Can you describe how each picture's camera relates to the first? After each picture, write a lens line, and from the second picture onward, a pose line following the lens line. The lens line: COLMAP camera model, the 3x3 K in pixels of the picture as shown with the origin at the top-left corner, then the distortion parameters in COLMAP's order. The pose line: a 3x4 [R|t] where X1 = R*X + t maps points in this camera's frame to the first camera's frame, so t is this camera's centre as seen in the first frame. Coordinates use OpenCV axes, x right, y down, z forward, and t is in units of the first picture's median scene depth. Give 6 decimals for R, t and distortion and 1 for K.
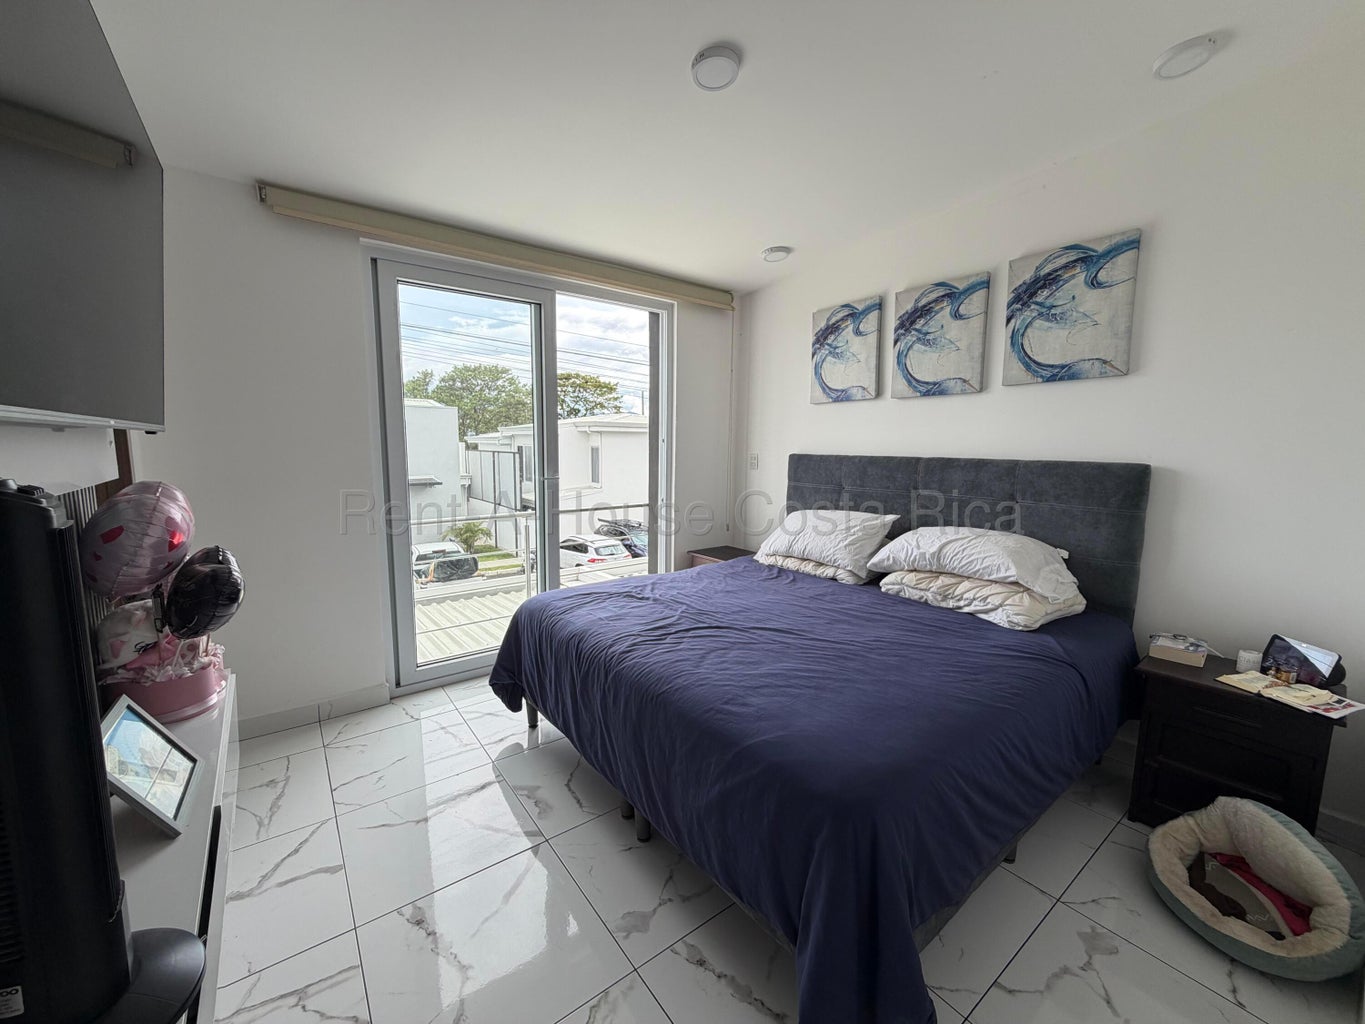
lens RADIAL K [[537.6, 0, 680.5], [0, 537.6, 511.3], [0, 0, 1]] dist [-0.003640, 0.000587]
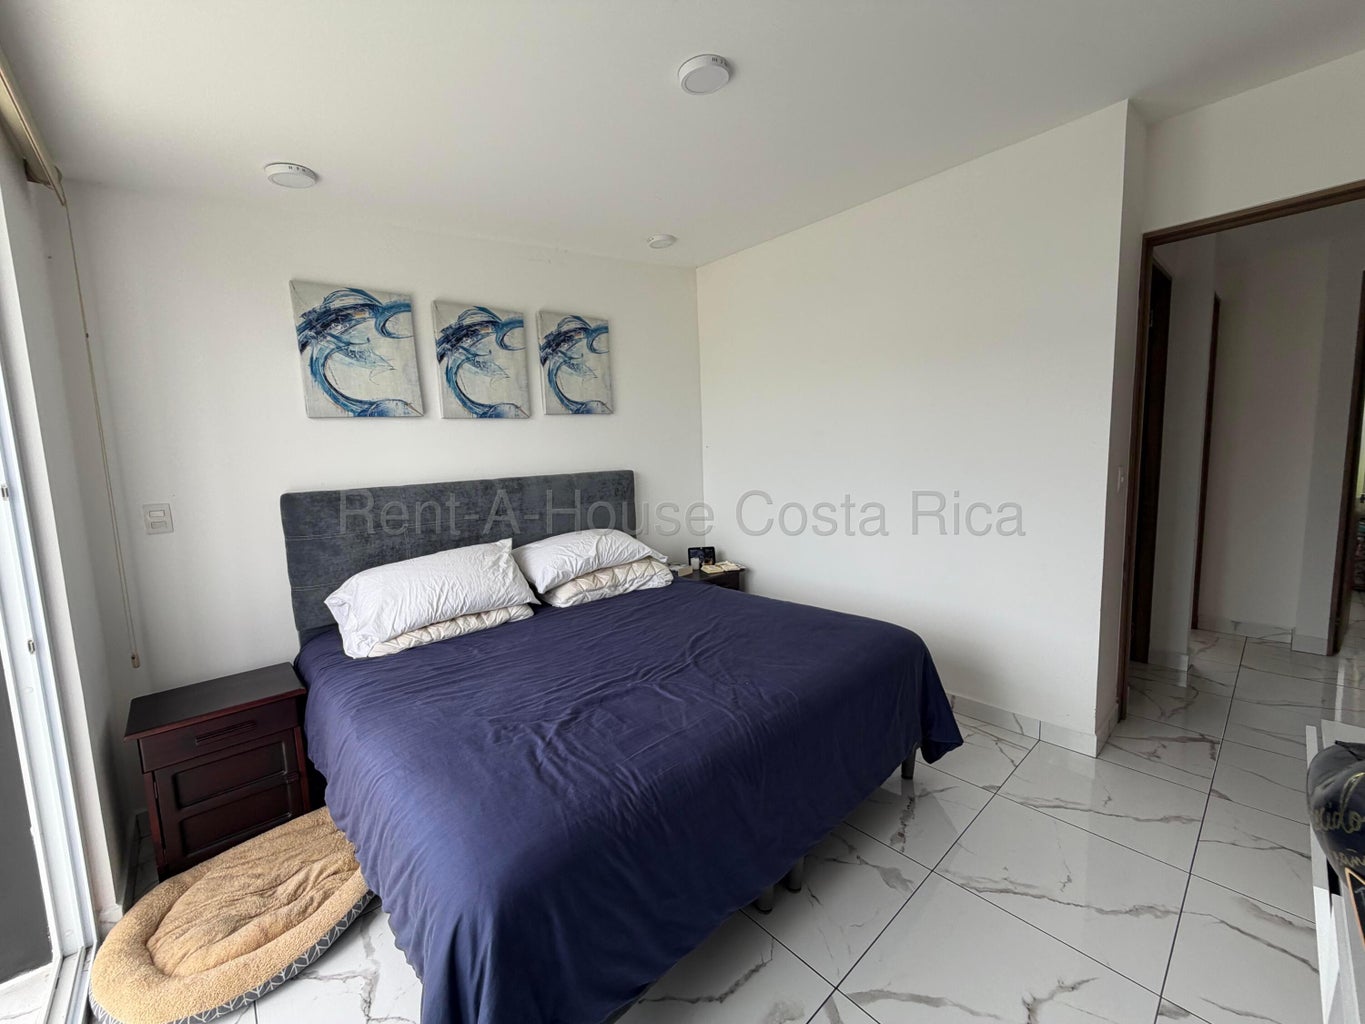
lens RADIAL K [[545.1, 0, 688.7], [0, 545.1, 518.8], [0, 0, 1]] dist [-0.030034, -0.000020]
pose [[-0.098193, -0.097907, 0.990340, -0.610038], [0.189893, 0.975021, 0.115220, -0.082233], [-0.976882, 0.199372, -0.077149, 0.786839]]
